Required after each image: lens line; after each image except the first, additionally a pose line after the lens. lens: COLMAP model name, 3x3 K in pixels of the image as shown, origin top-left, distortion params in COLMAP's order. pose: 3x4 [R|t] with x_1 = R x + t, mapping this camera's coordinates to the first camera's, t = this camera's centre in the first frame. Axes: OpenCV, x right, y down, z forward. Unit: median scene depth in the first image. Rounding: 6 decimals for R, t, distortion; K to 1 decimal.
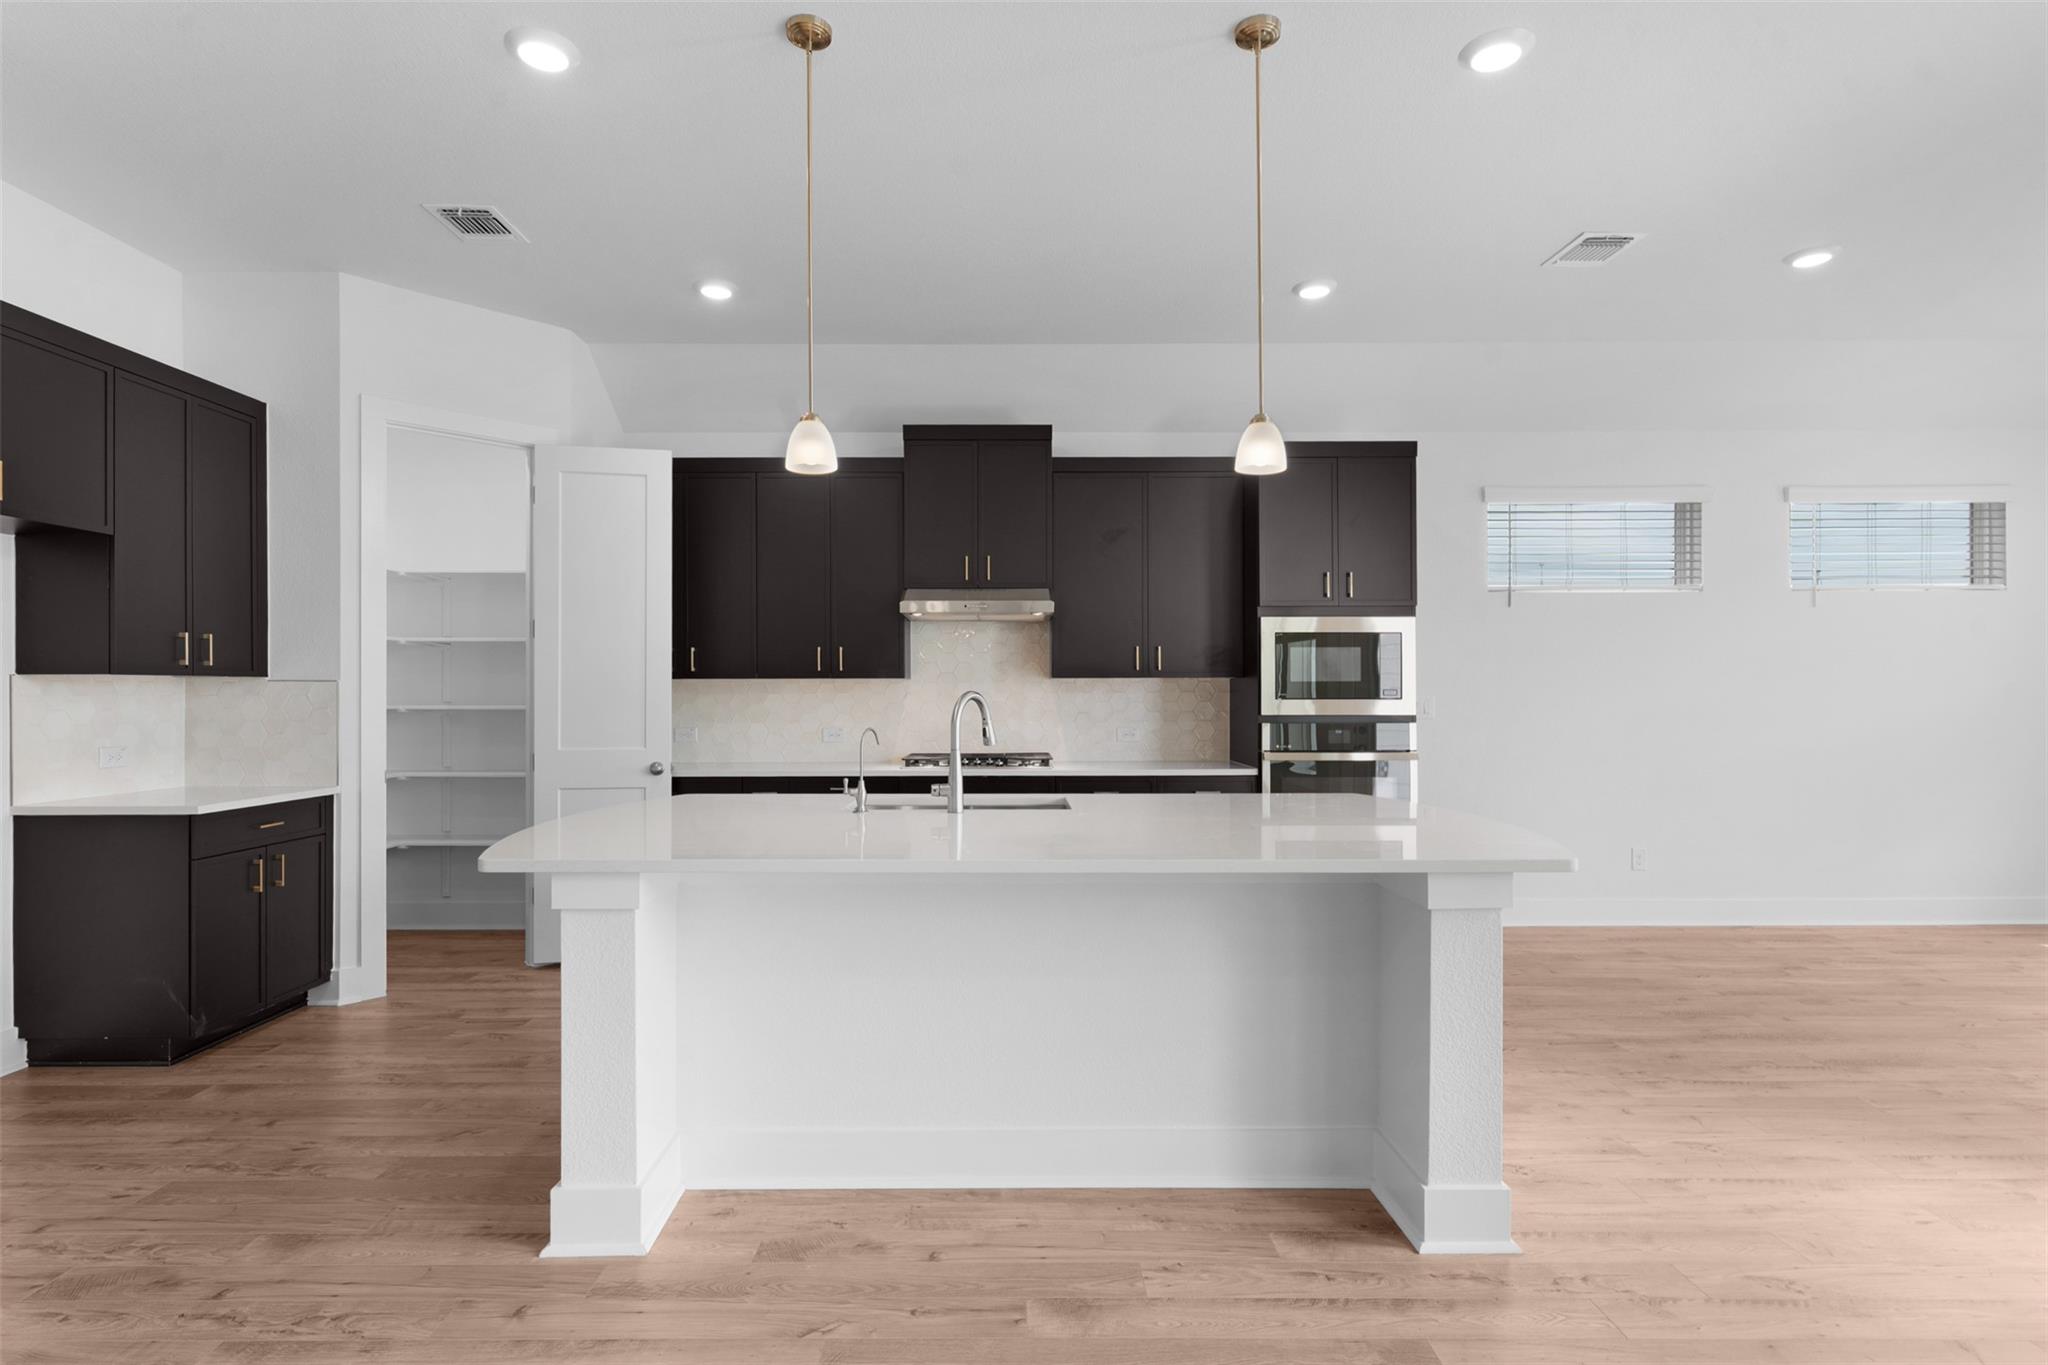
lens RADIAL K [[999.1, 0, 1009.6], [0, 999.1, 688.9], [0, 0, 1]] dist [0.005983, -0.000531]
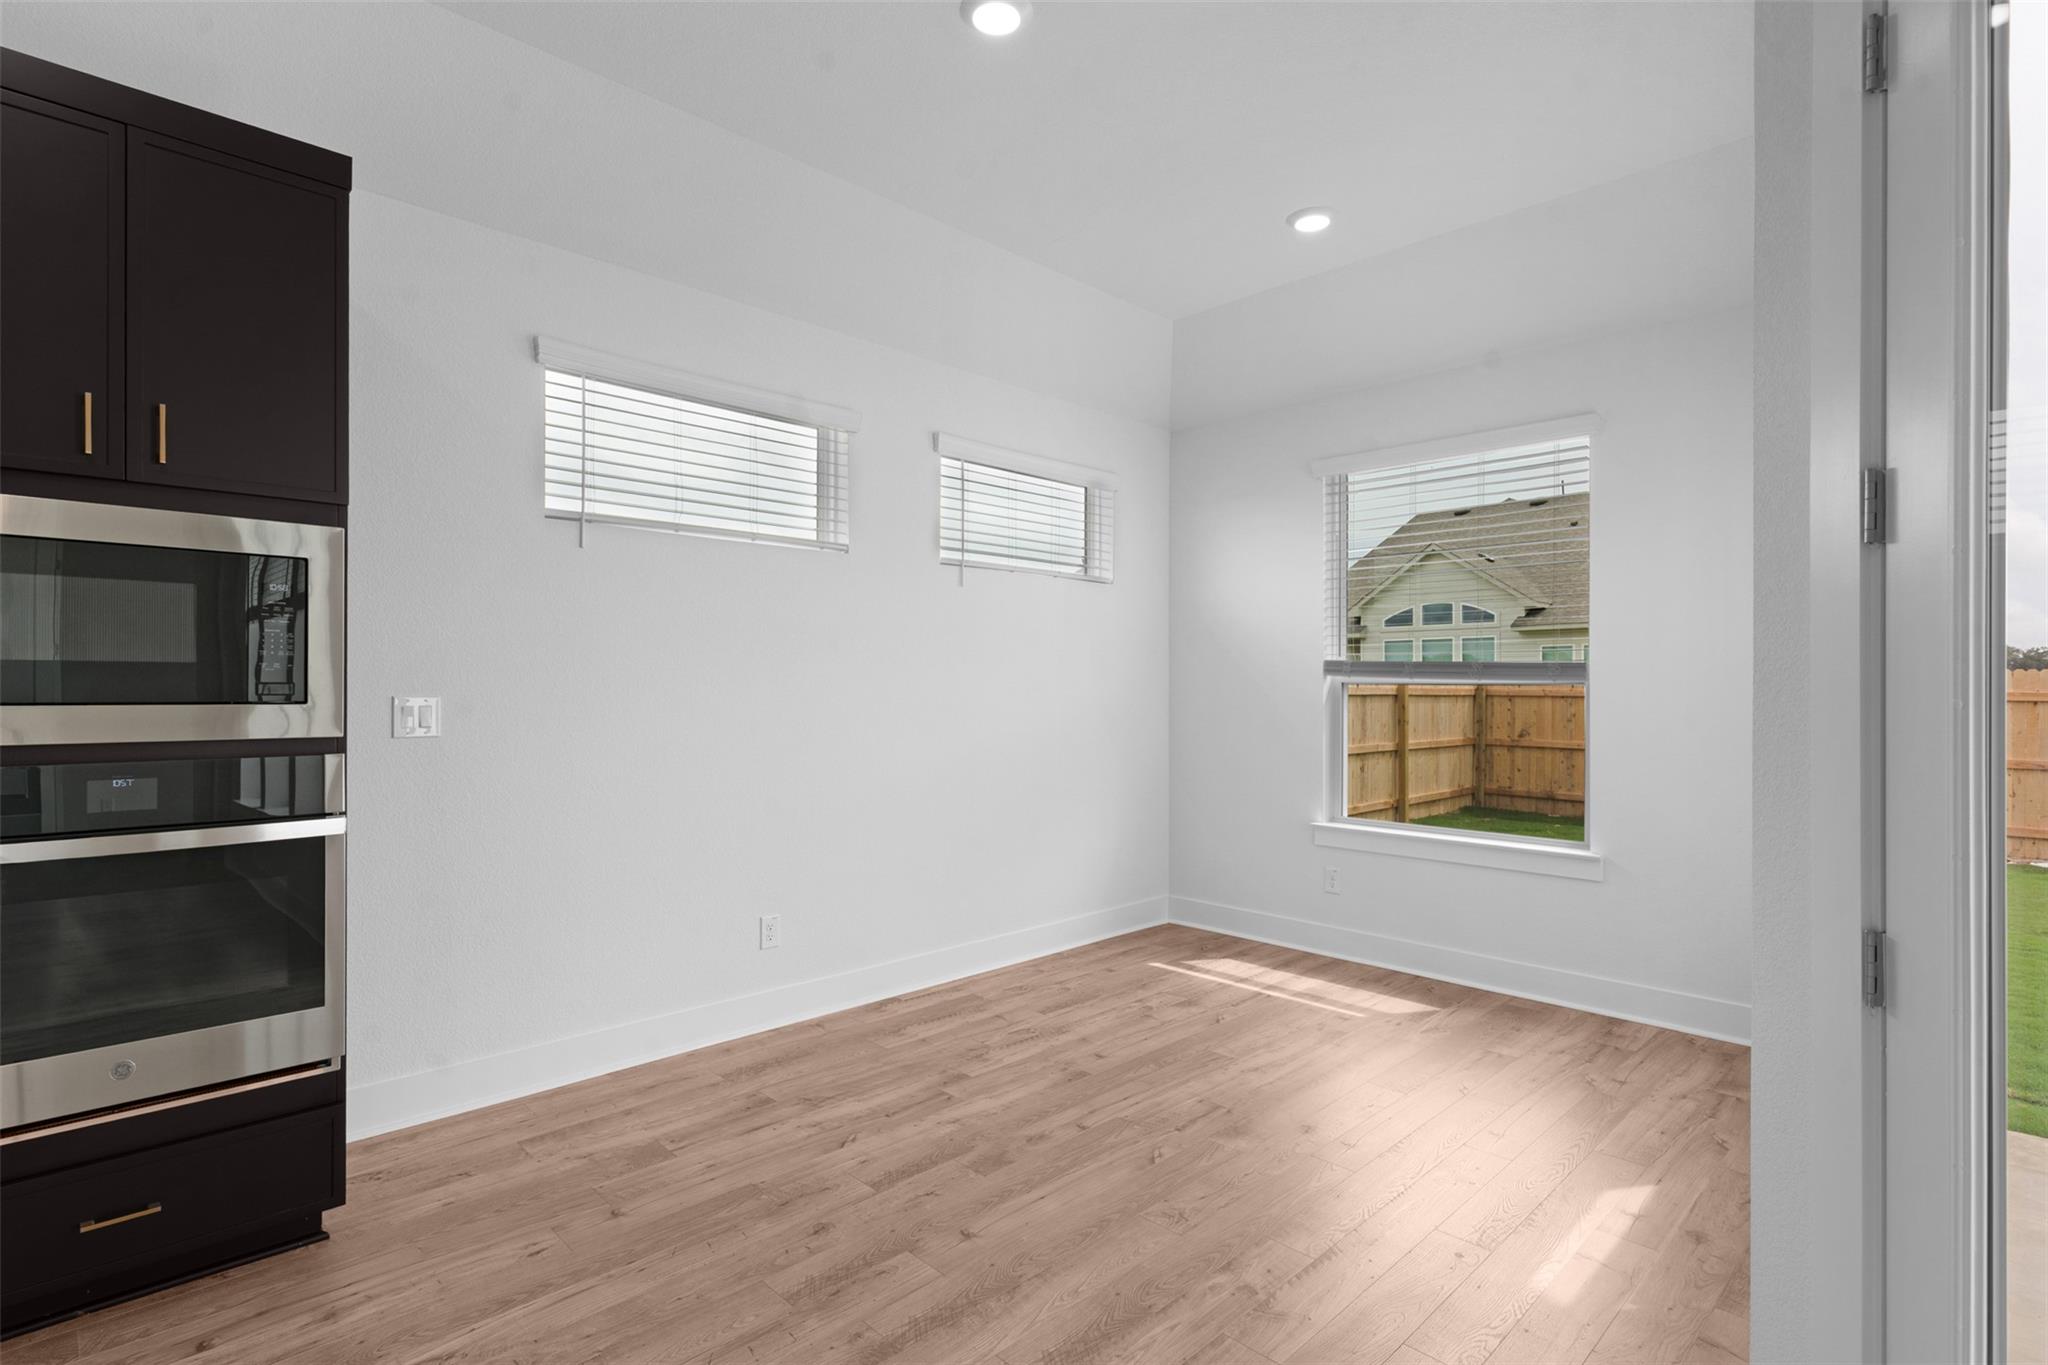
lens RADIAL K [[999.1, 0, 1024.9], [0, 999.1, 687.9], [0, 0, 1]] dist [0.005983, -0.000531]
pose [[0.704390, 0.005649, 0.709790, 0.297498], [-0.005251, 0.999982, -0.002748, 0.002636], [-0.709793, -0.001792, 0.704408, 0.442453]]
